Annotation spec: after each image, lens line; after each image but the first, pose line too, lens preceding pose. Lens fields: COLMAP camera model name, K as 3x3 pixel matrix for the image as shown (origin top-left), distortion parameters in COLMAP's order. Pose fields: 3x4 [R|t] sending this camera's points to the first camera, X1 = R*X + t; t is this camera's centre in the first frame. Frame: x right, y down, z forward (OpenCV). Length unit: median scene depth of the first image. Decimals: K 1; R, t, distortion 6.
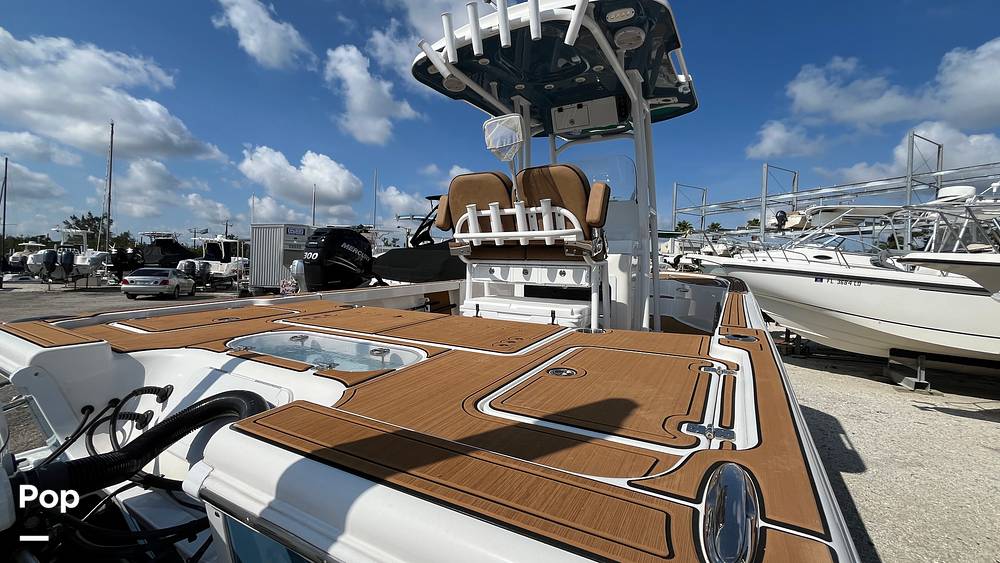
lens RADIAL K [[404.3, 0, 498.8], [0, 404.3, 276.3], [0, 0, 1]] dist [-0.003185, 0.000169]
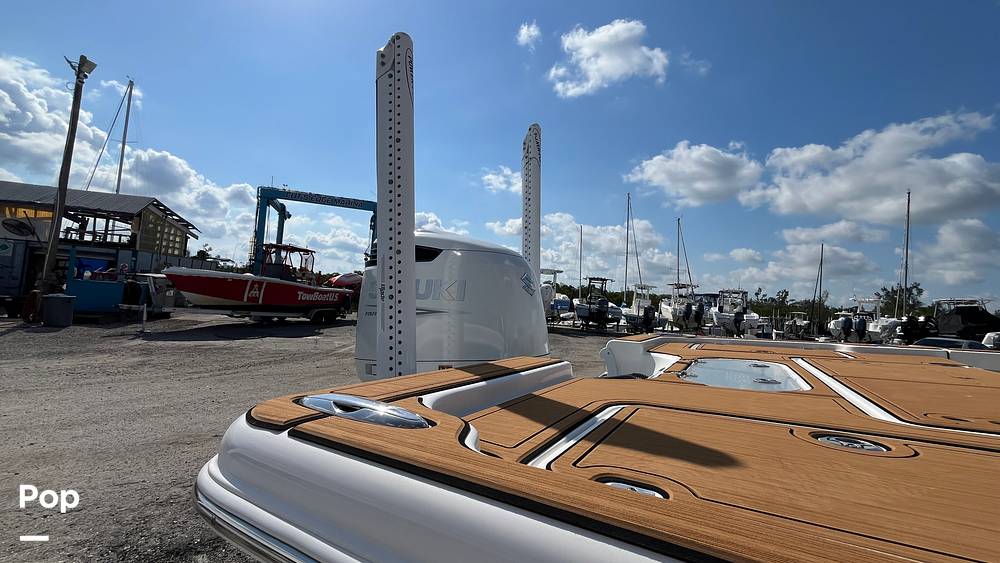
lens RADIAL K [[404.3, 0, 500.1], [0, 404.3, 277.6], [0, 0, 1]] dist [-0.003185, 0.000169]
pose [[-0.002737, -0.085226, -0.996358, 0.107944], [-0.086331, 0.992662, -0.084673, 0.018065], [0.996263, 0.085785, -0.010075, 0.087862]]
